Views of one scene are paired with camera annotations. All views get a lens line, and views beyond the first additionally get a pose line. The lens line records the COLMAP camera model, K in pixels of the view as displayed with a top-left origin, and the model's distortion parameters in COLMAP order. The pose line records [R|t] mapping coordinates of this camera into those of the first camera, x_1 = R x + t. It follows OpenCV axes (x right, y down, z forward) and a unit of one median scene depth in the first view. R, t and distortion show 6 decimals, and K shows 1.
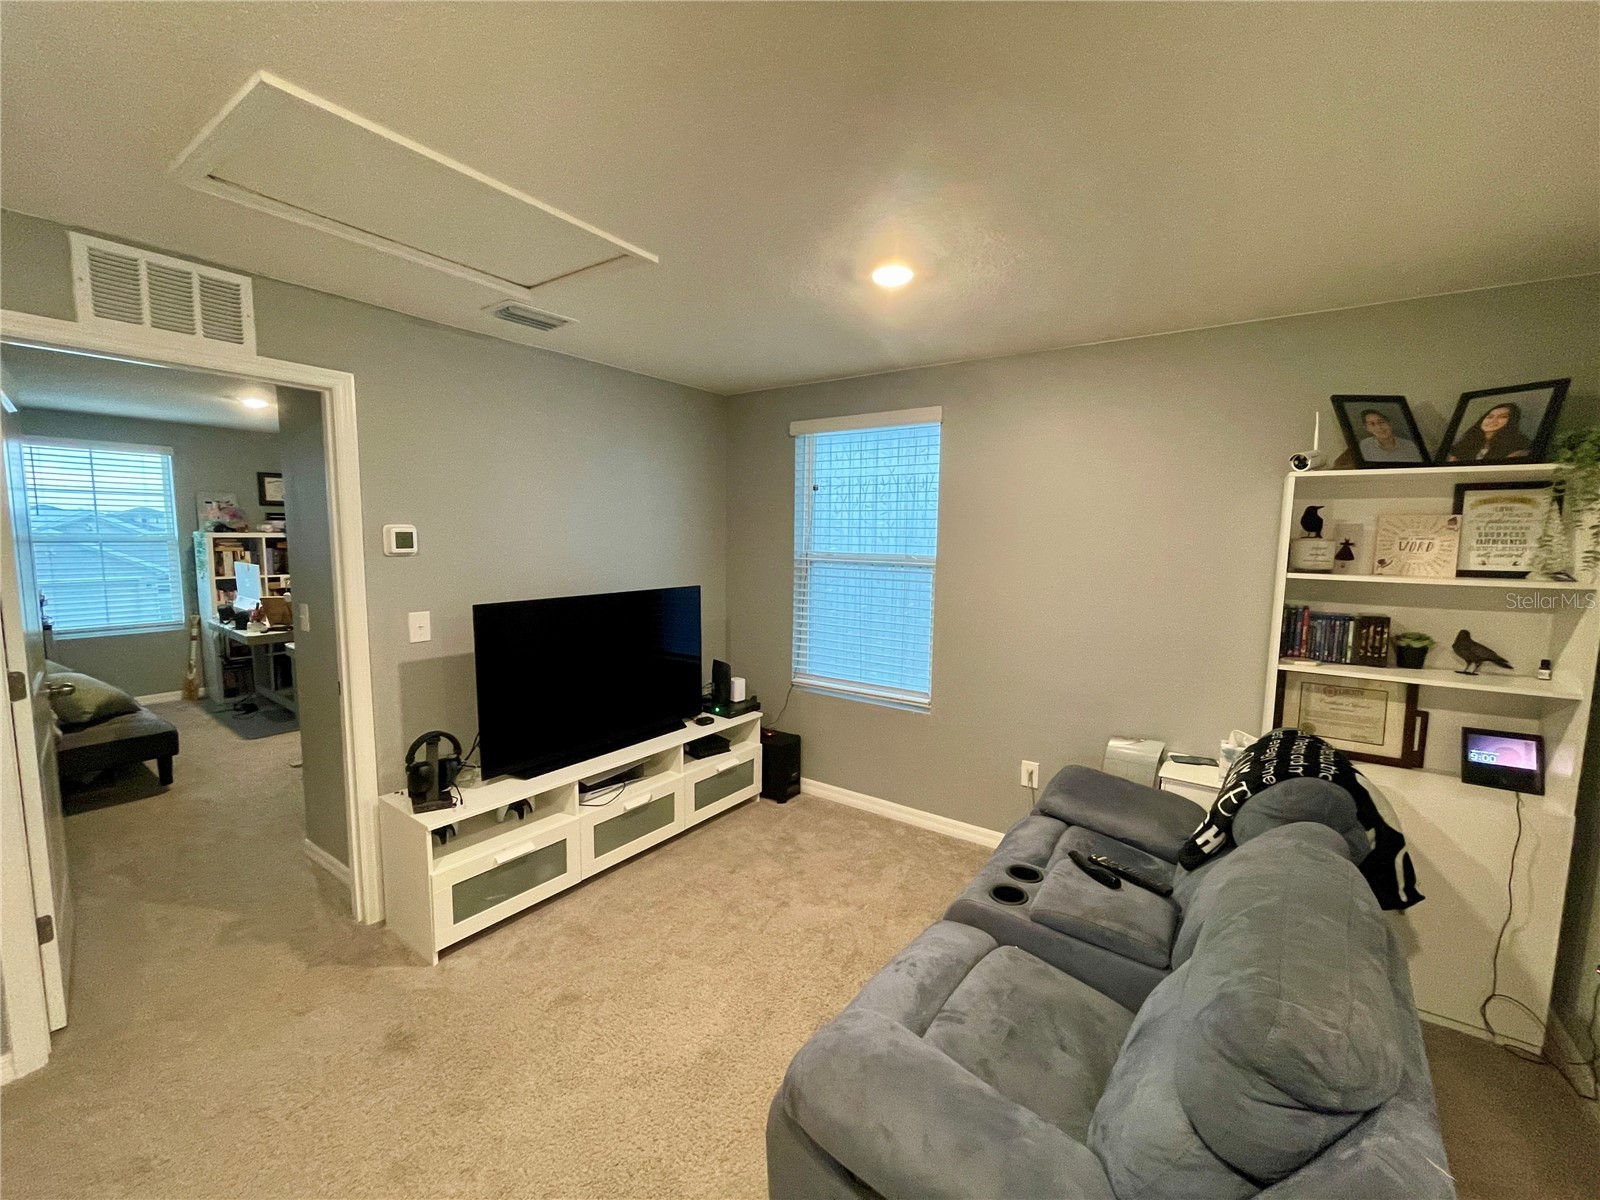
lens RADIAL K [[647.3, 0, 802.6], [0, 647.3, 601.5], [0, 0, 1]] dist [-0.002135, -0.000132]
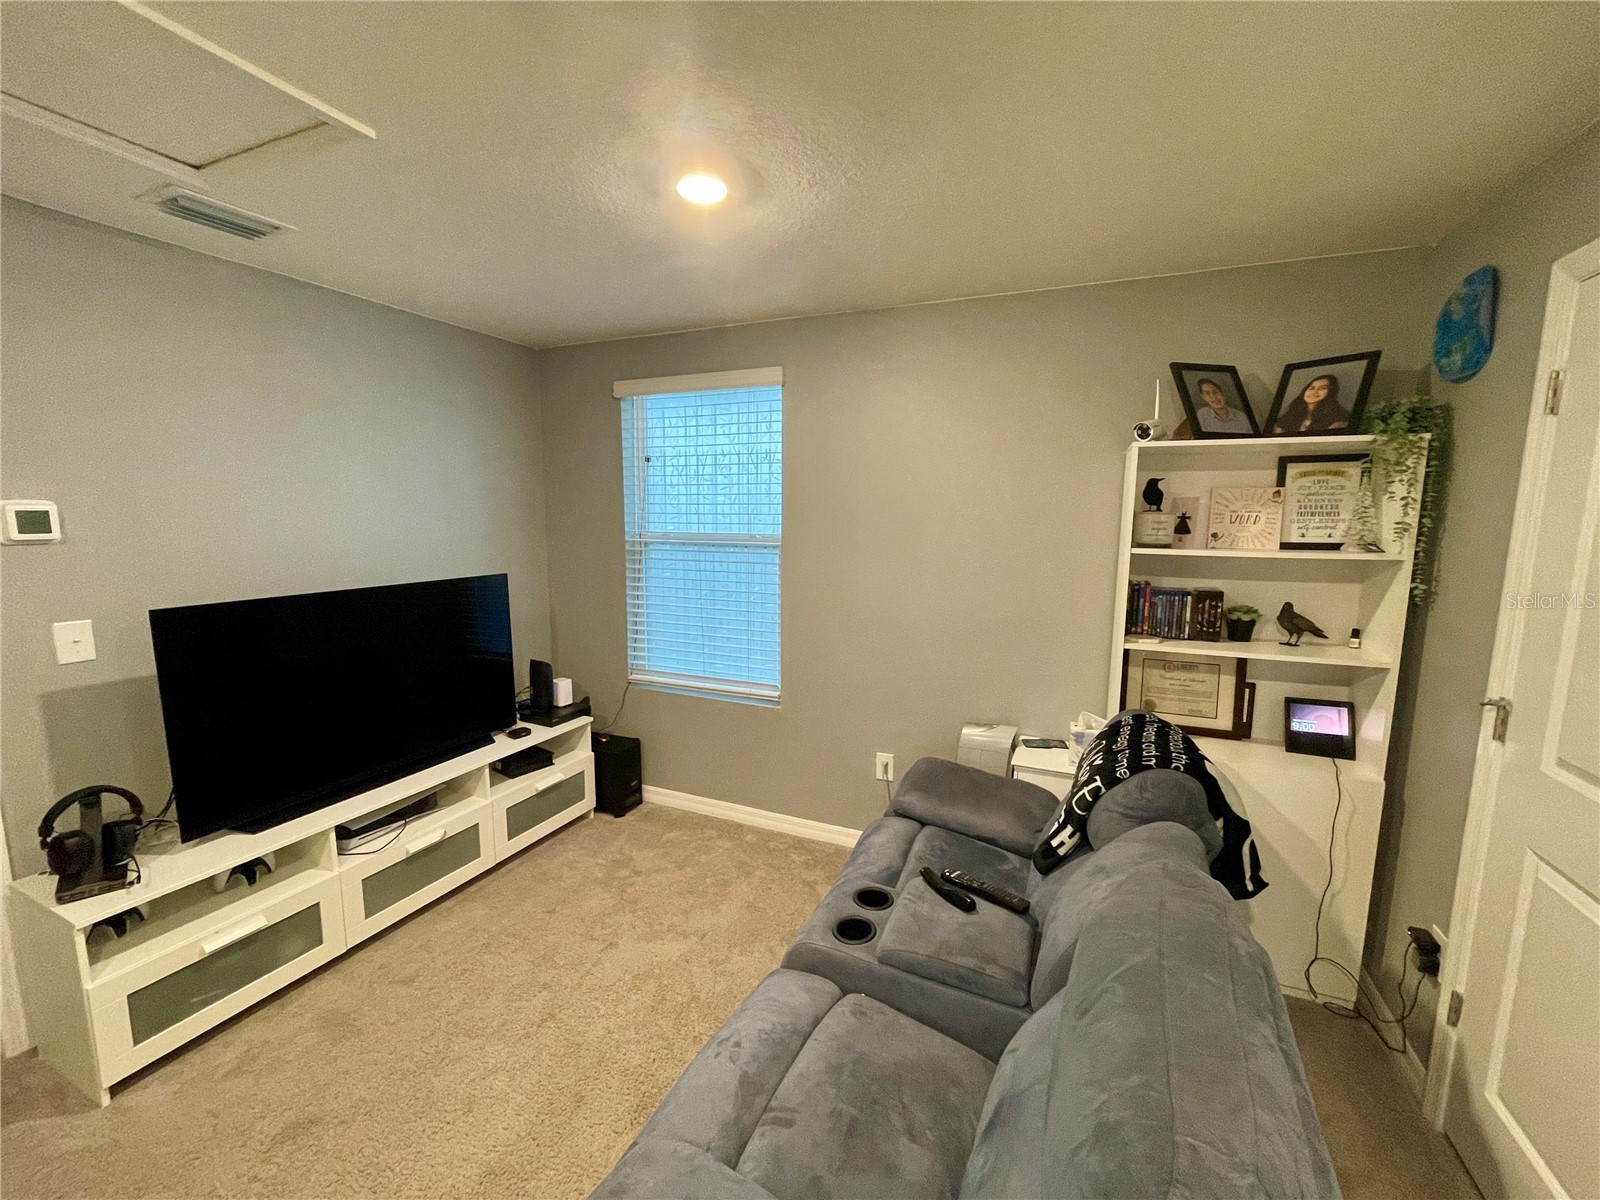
lens RADIAL K [[647.3, 0, 802.0], [0, 647.3, 601.7], [0, 0, 1]] dist [-0.002135, -0.000132]
pose [[0.980073, -0.032458, 0.195969, 0.076417], [0.026184, 0.999061, 0.034522, -0.010451], [-0.196905, -0.028703, 0.980002, 0.147505]]
